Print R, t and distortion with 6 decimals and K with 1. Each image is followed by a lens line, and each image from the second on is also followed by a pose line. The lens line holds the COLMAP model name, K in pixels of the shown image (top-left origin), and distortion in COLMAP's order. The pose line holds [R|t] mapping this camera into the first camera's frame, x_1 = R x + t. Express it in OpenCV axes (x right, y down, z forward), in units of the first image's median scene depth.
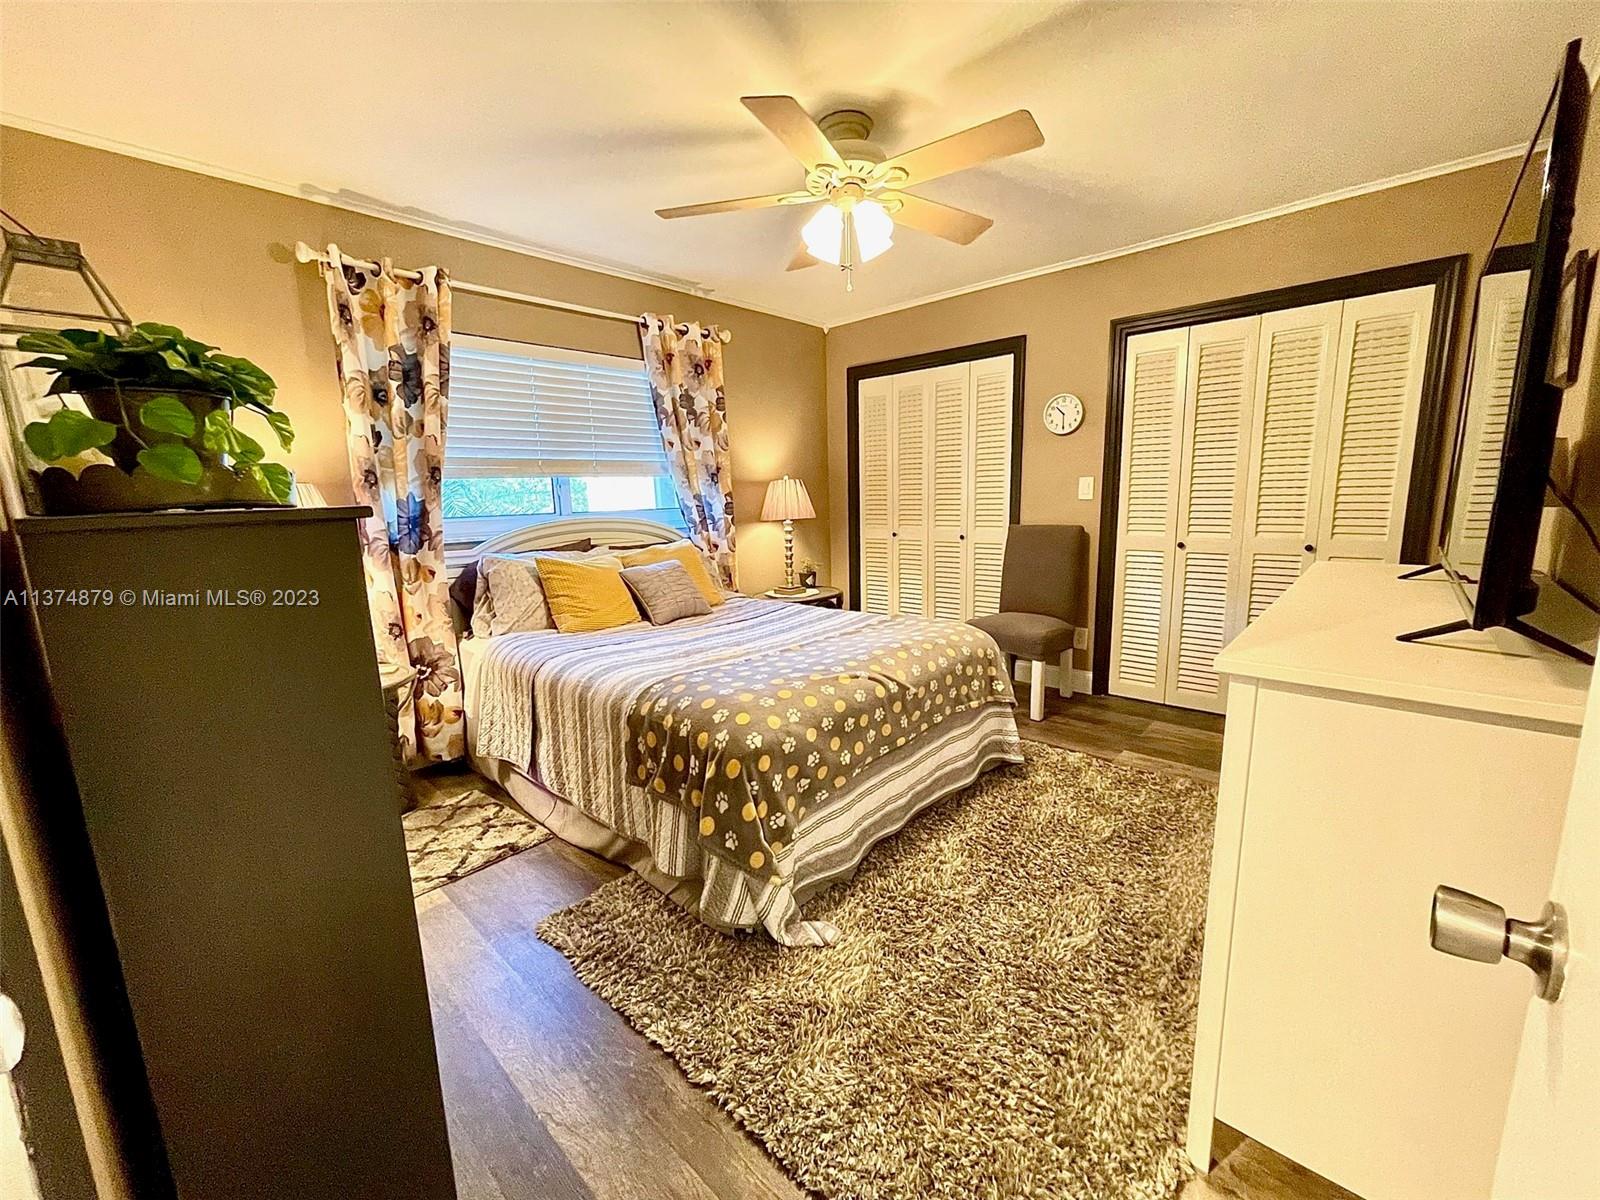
lens RADIAL K [[648.2, 0, 796.7], [0, 648.2, 599.0], [0, 0, 1]] dist [-0.003259, -0.000795]
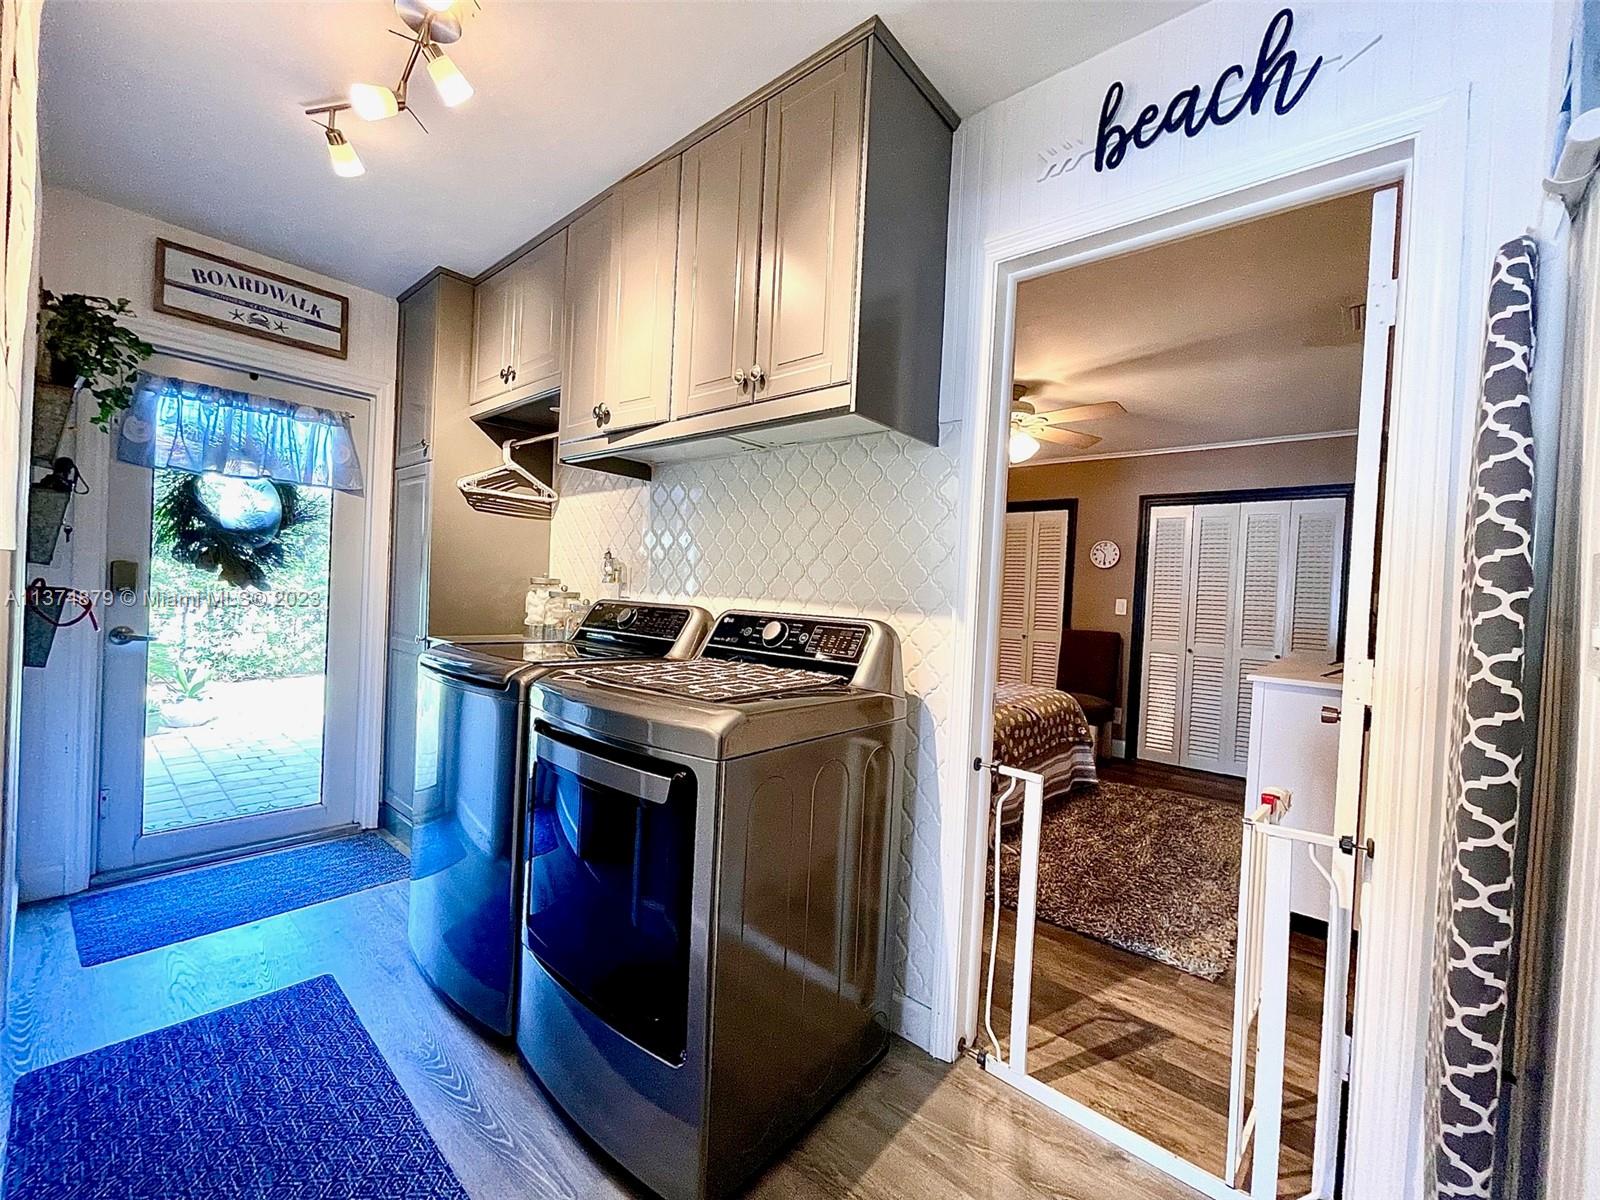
lens RADIAL K [[648.2, 0, 803.0], [0, 648.2, 601.1], [0, 0, 1]] dist [-0.003259, -0.000795]
pose [[0.996182, 0.077395, 0.040385, -0.325111], [-0.070227, 0.985271, -0.155913, 0.091310], [-0.051857, 0.152482, 0.986945, -0.384920]]
